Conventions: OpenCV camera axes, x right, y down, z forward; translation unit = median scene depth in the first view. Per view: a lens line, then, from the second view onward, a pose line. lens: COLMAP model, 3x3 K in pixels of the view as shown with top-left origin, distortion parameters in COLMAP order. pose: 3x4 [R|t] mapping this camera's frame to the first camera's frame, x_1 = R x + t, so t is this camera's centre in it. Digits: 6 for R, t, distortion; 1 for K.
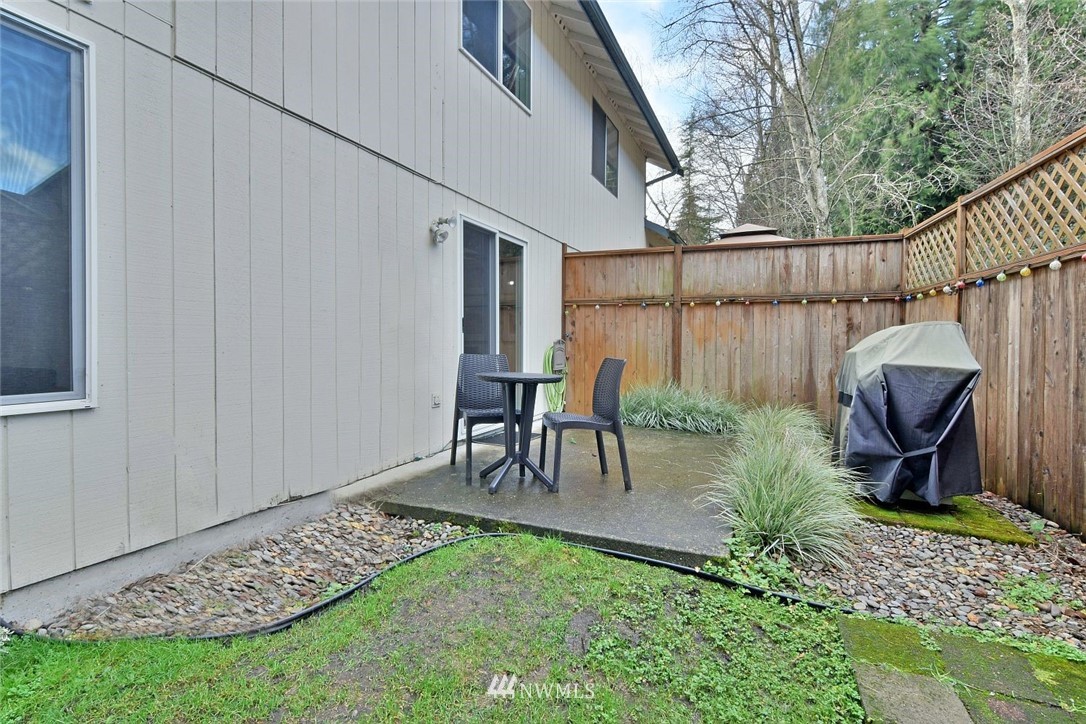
lens RADIAL K [[530.0, 0, 543.4], [0, 530.0, 352.0], [0, 0, 1]] dist [0.002010, -0.000016]
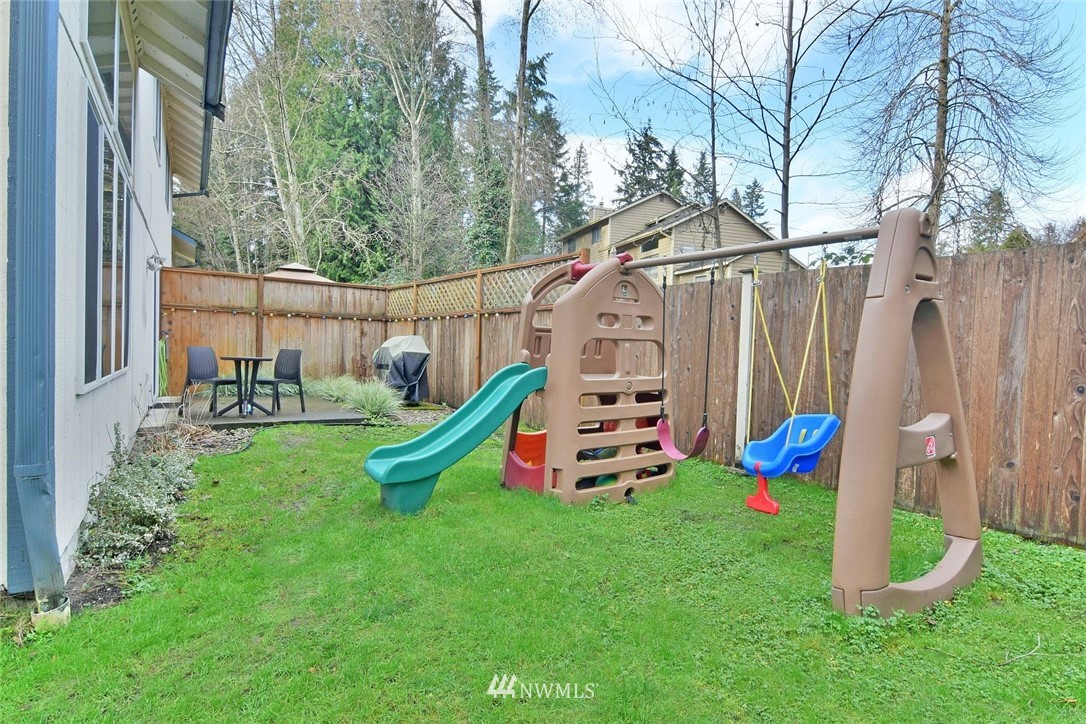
lens RADIAL K [[530.0, 0, 543.4], [0, 530.0, 352.0], [0, 0, 1]] dist [0.002010, -0.000016]
pose [[0.548226, 0.001145, 0.836329, -0.601688], [-0.009332, 0.999945, 0.004748, 0.002961], [-0.836278, -0.010407, 0.548207, -0.527934]]
